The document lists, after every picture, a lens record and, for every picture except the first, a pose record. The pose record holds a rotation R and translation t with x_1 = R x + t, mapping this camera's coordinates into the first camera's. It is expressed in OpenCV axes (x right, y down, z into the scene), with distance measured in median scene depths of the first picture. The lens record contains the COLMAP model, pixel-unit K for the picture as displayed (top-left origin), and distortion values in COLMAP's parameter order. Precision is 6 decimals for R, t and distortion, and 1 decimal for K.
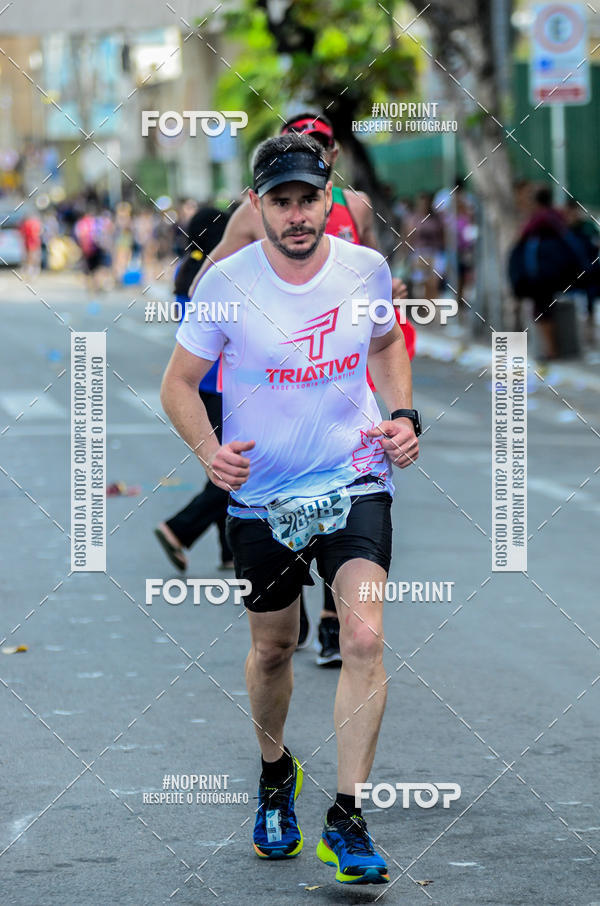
lens RADIAL K [[4011.5, 0, 300.0], [0, 4011.5, 453.0], [0, 0, 1]] dist [-0.016204, 8.352121]
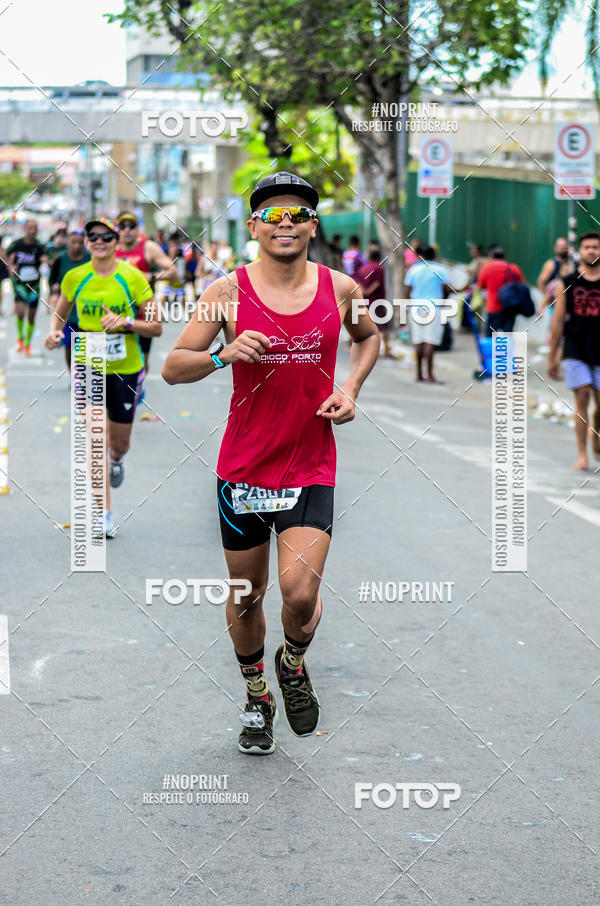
lens RADIAL K [[4011.5, 0, 300.0], [0, 4011.5, 453.0], [0, 0, 1]] dist [-0.016204, 8.352121]
pose [[0.997901, 0.059655, 0.025197, -0.026607], [-0.059452, 0.998193, -0.008727, 0.036909], [-0.025672, 0.007210, 0.999644, -0.659780]]
